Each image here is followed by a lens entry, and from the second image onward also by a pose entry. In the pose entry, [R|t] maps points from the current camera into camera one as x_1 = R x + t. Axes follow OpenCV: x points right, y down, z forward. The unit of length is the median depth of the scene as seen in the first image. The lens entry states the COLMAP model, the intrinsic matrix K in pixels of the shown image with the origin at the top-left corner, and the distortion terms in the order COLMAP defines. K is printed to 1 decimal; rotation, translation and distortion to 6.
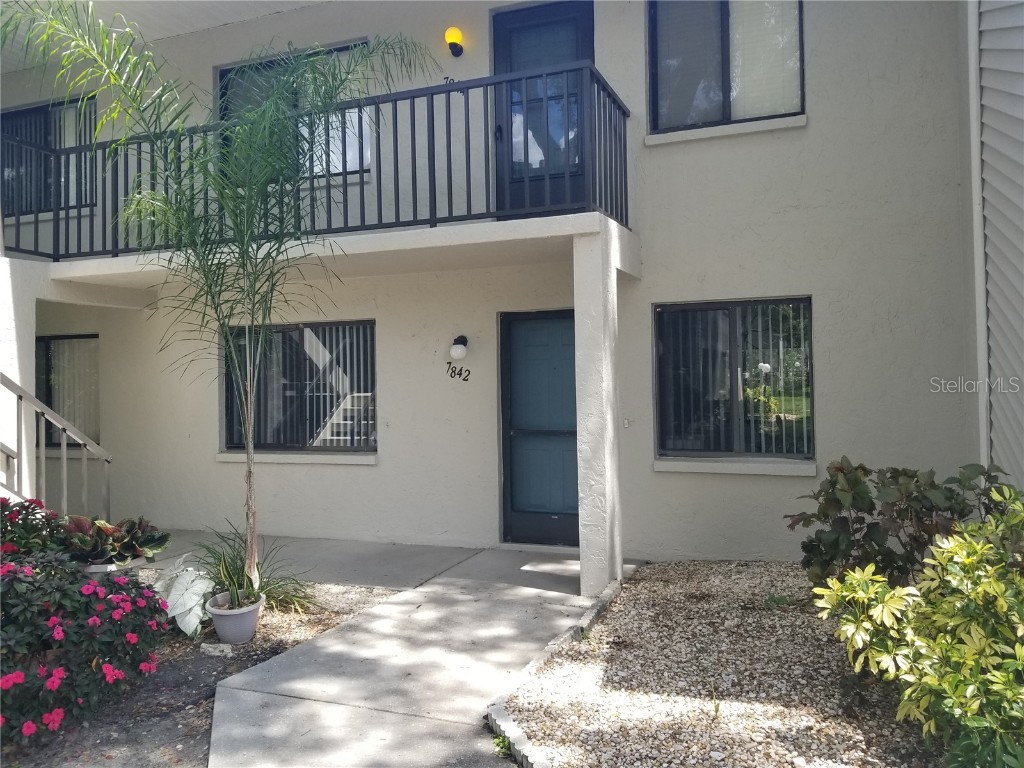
lens RADIAL K [[791.2, 0, 500.4], [0, 791.2, 356.9], [0, 0, 1]] dist [0.026746, -0.058648]
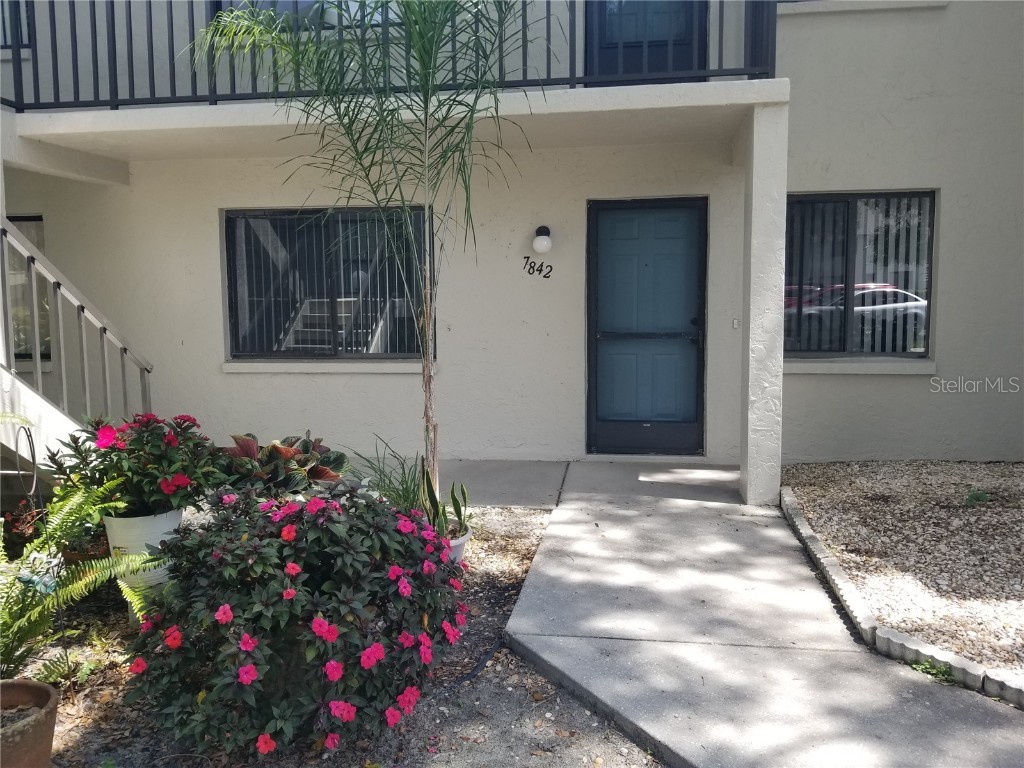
lens RADIAL K [[791.2, 0, 513.9], [0, 791.2, 376.8], [0, 0, 1]] dist [0.026746, -0.058648]
pose [[0.974028, -0.015357, 0.225906, -0.371992], [-0.013877, 0.991773, 0.127256, 0.036874], [-0.226002, -0.127086, 0.965801, 0.177366]]
